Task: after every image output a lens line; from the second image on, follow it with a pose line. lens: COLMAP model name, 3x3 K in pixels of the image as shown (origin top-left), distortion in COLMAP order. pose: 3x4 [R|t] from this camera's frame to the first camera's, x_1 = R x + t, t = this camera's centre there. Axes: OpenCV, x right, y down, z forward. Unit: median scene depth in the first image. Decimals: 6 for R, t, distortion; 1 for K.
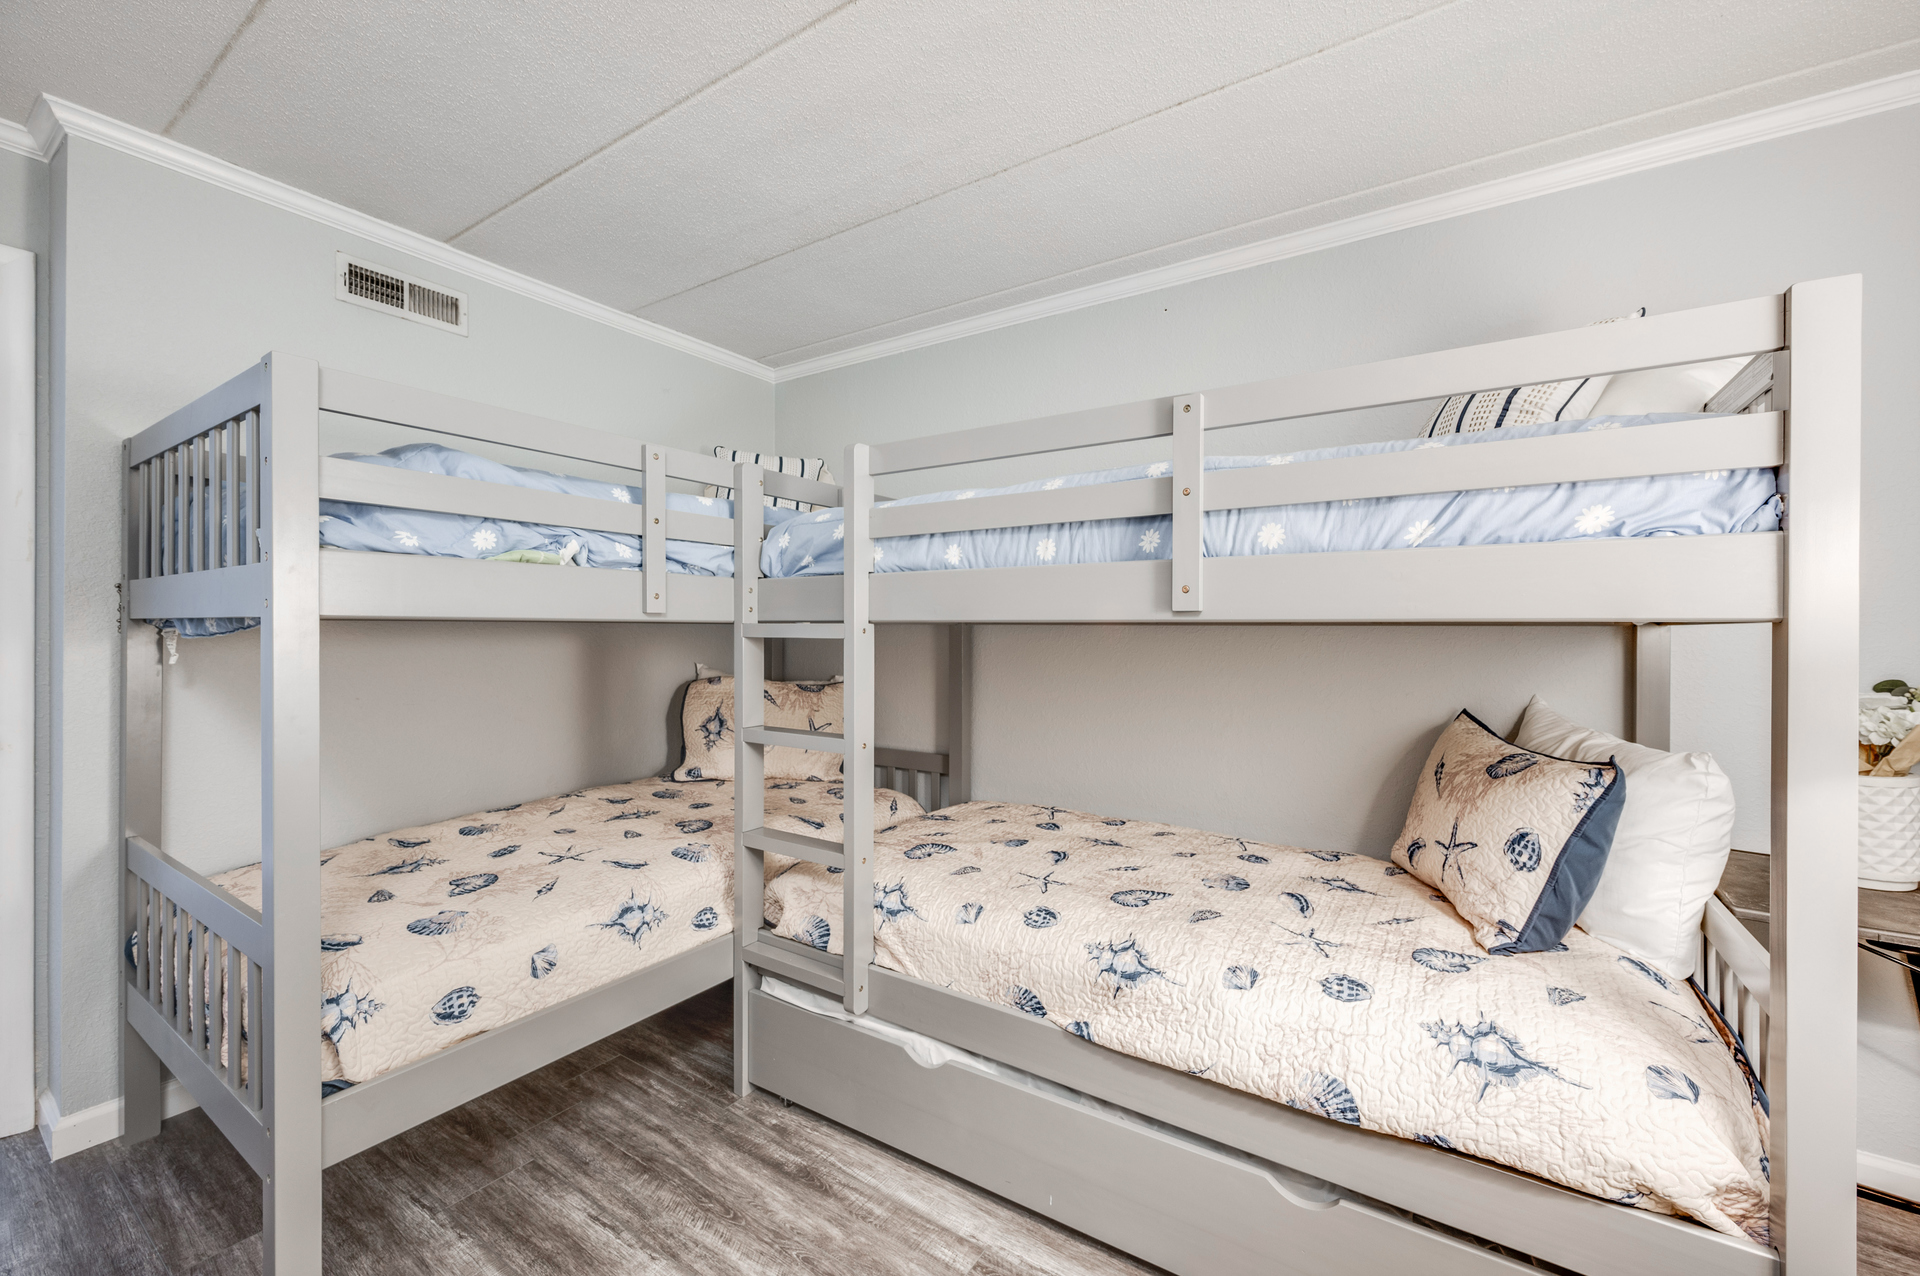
lens RADIAL K [[763.1, 0, 940.2], [0, 763.1, 632.6], [0, 0, 1]] dist [0.001178, -0.000591]
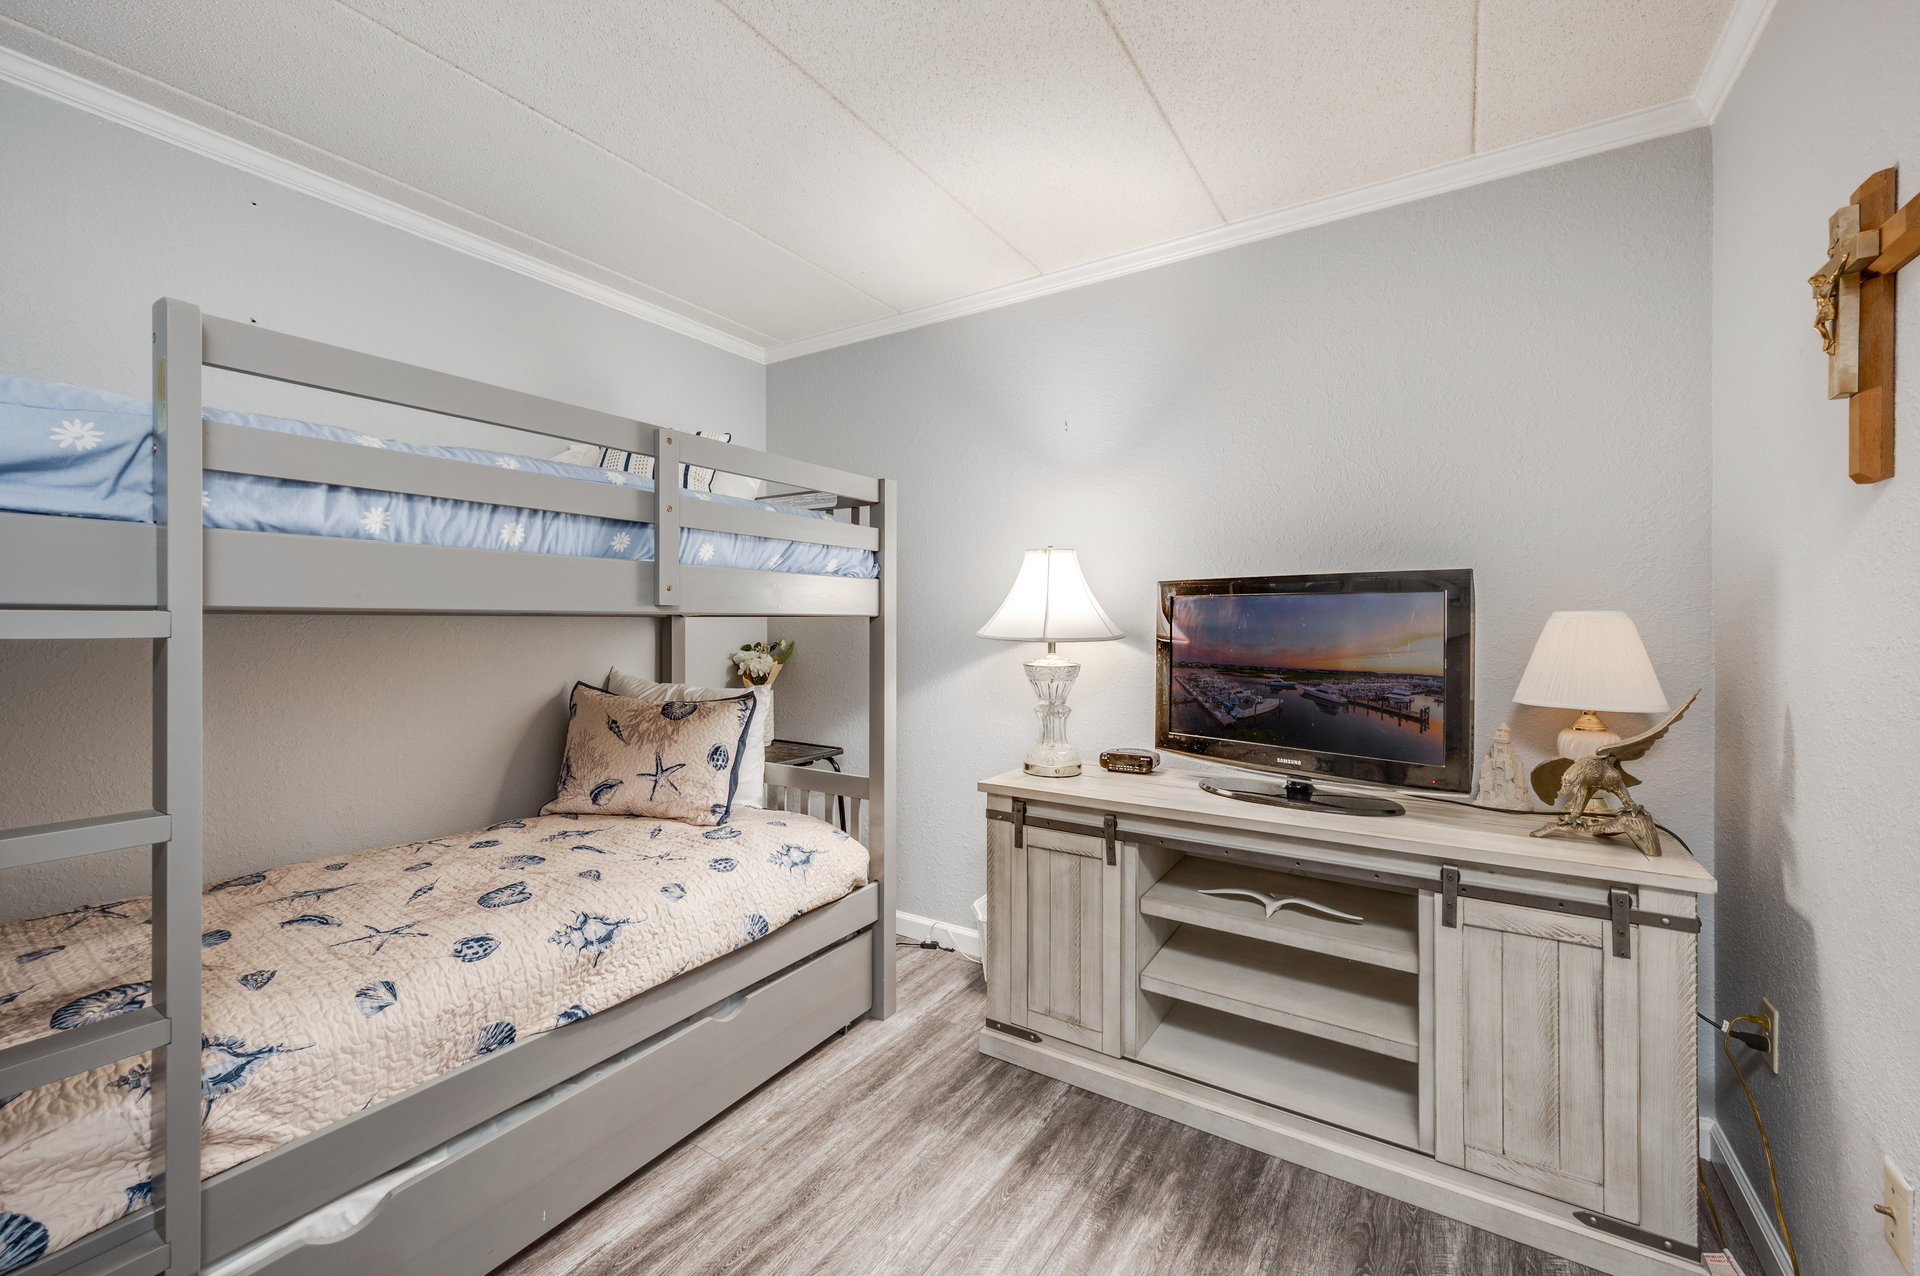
lens RADIAL K [[809.7, 0, 957.8], [0, 809.7, 628.4], [0, 0, 1]] dist [0.000228, -0.000376]
pose [[-0.030668, -0.012712, 0.999449, -0.891624], [0.004443, 0.999908, 0.012854, -0.005684], [-0.999520, 0.004835, -0.030608, 0.514075]]
